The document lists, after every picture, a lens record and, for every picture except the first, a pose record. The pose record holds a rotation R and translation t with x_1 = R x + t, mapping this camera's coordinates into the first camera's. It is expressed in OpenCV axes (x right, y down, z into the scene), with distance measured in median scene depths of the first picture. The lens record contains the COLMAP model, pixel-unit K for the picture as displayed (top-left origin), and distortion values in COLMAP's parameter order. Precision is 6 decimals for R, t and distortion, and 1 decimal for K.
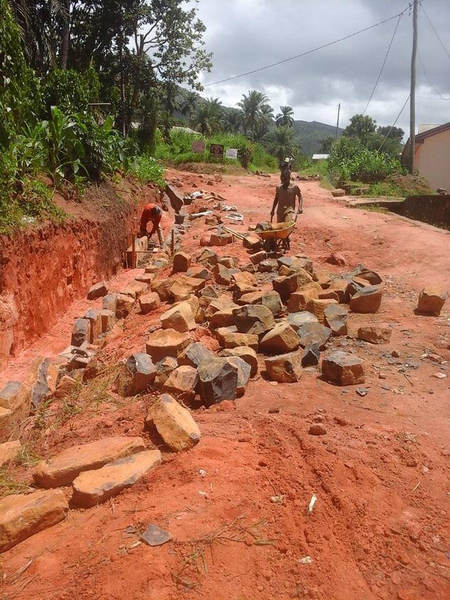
lens RADIAL K [[590.3, 0, 220.6], [0, 590.3, 300.6], [0, 0, 1]] dist [0.066800, 0.000000]
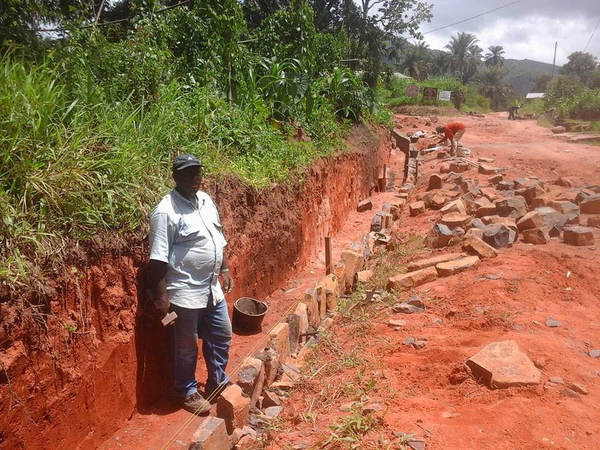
lens RADIAL K [[590.3, 0, 300.4], [0, 590.3, 222.4], [0, 0, 1]] dist [0.066800, 0.000000]
pose [[0.979770, 0.014783, -0.199581, -0.043507], [-0.021864, 0.999205, -0.033326, 0.033861], [0.198930, 0.037015, 0.979314, -0.151236]]
